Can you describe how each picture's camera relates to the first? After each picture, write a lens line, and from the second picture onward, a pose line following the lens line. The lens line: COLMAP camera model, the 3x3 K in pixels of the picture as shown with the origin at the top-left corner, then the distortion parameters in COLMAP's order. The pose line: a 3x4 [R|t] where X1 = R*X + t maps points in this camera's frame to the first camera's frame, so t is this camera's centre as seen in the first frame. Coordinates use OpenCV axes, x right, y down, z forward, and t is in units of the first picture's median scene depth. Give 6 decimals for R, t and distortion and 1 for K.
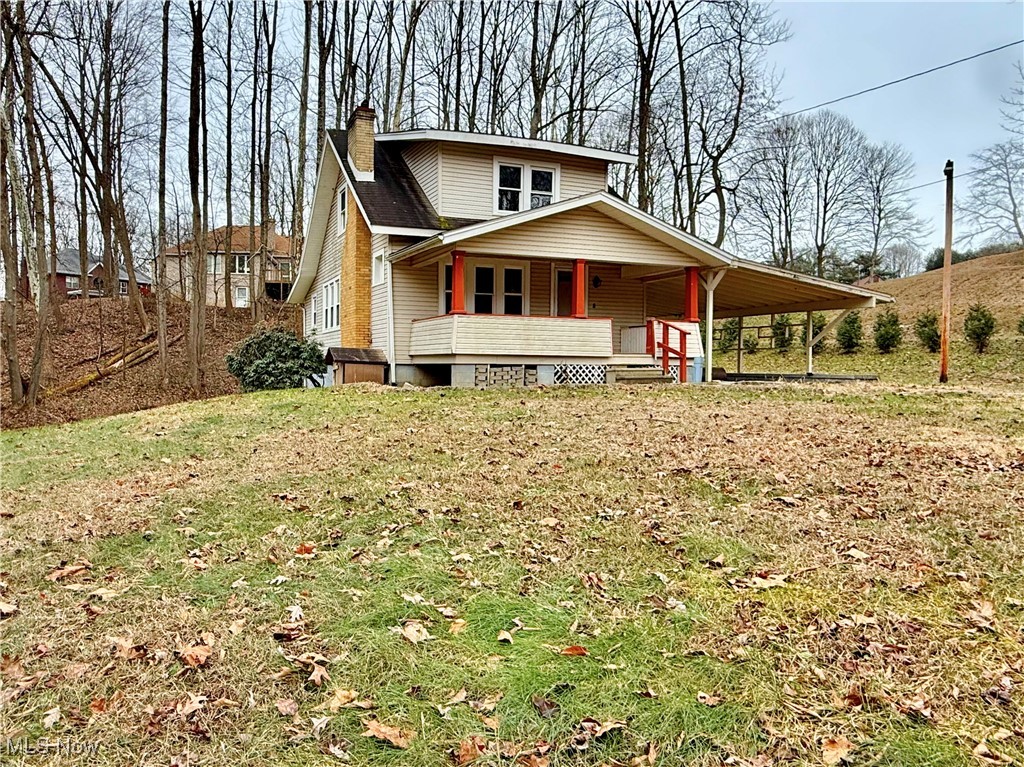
lens RADIAL K [[677.5, 0, 414.6], [0, 677.5, 385.9], [0, 0, 1]] dist [-0.005951, 0.001586]
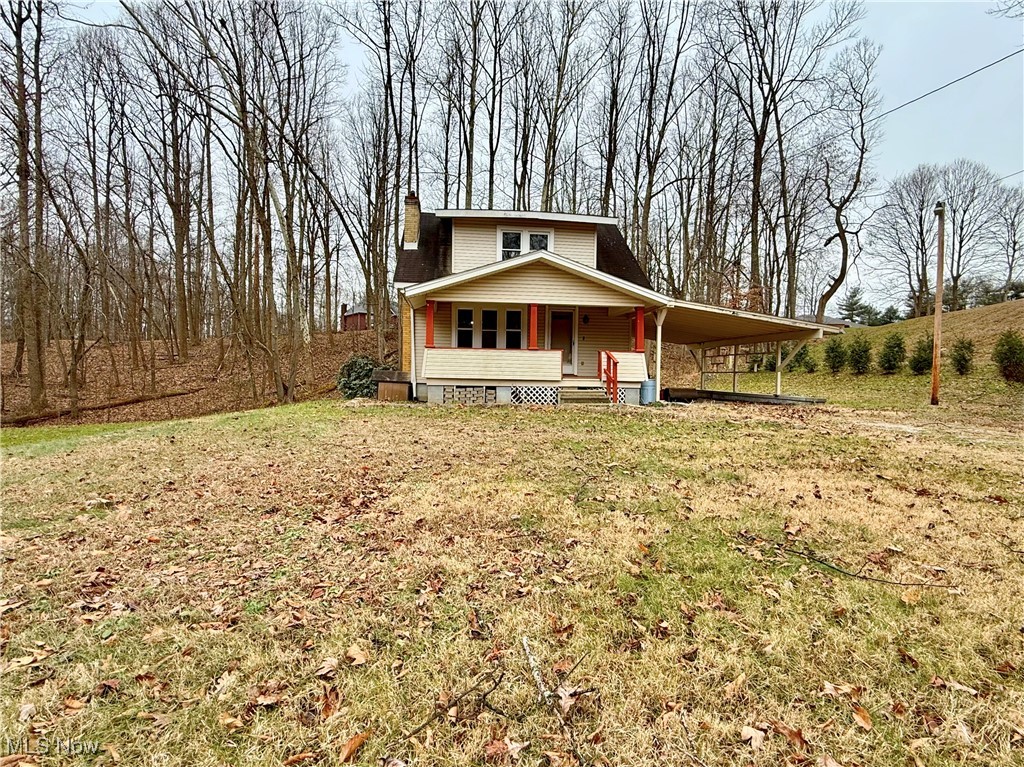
lens RADIAL K [[488.6, 0, 512.0], [0, 488.6, 383.5], [0, 0, 1]] dist [-0.002701, -0.000669]
pose [[0.971690, 0.014371, -0.235822, 0.352895], [-0.016875, 0.999821, -0.008604, -0.023816], [0.235656, 0.012340, 0.971758, 0.081910]]
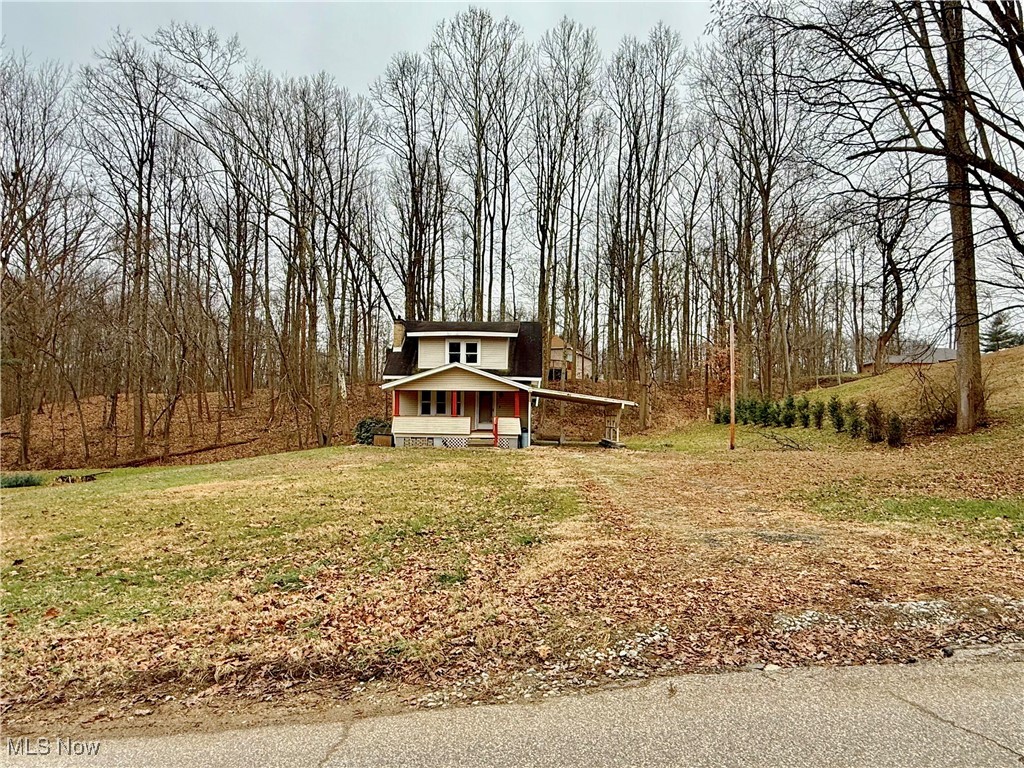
lens RADIAL K [[617.7, 0, 516.4], [0, 617.7, 384.3], [0, 0, 1]] dist [0.002414, 0.001539]
pose [[0.928481, -0.015467, -0.371058, 0.993694], [-0.016226, 0.996489, -0.082138, -0.035977], [0.371025, 0.082284, 0.924970, -0.680683]]
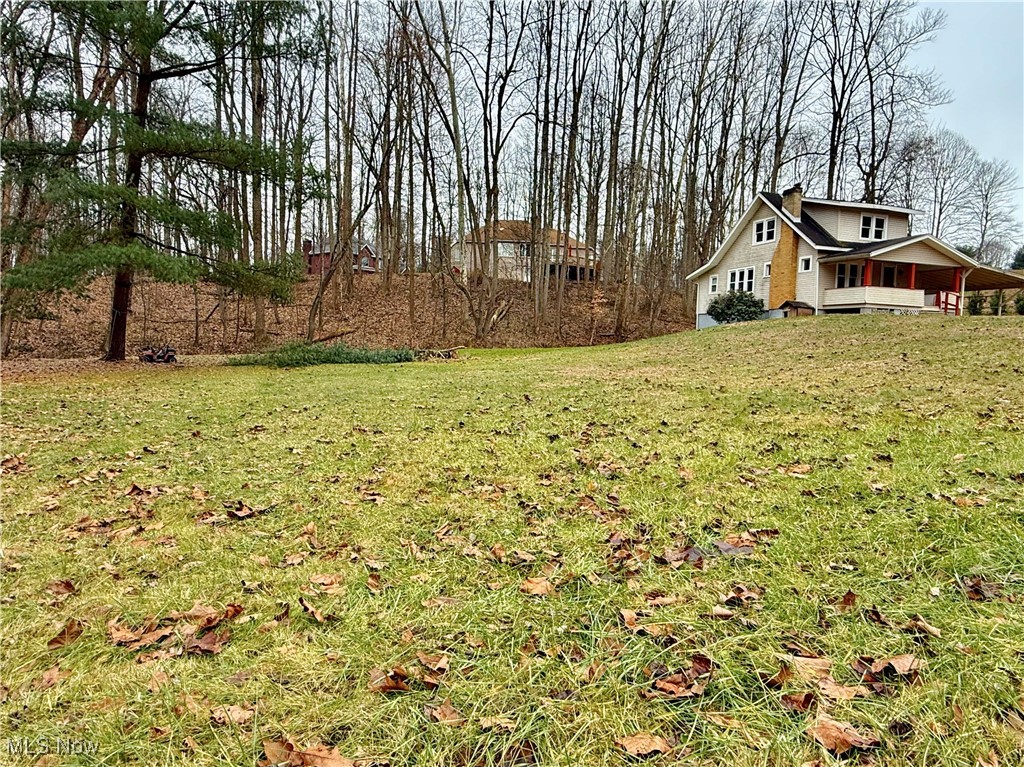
lens RADIAL K [[627.6, 0, 512.0], [0, 627.6, 383.5], [0, 0, 1]] dist [0.003231, 0.002428]
pose [[0.999648, 0.025805, -0.006161, -0.899103], [-0.025518, 0.998753, 0.042910, 0.133603], [0.007260, -0.042738, 0.999060, -0.945102]]
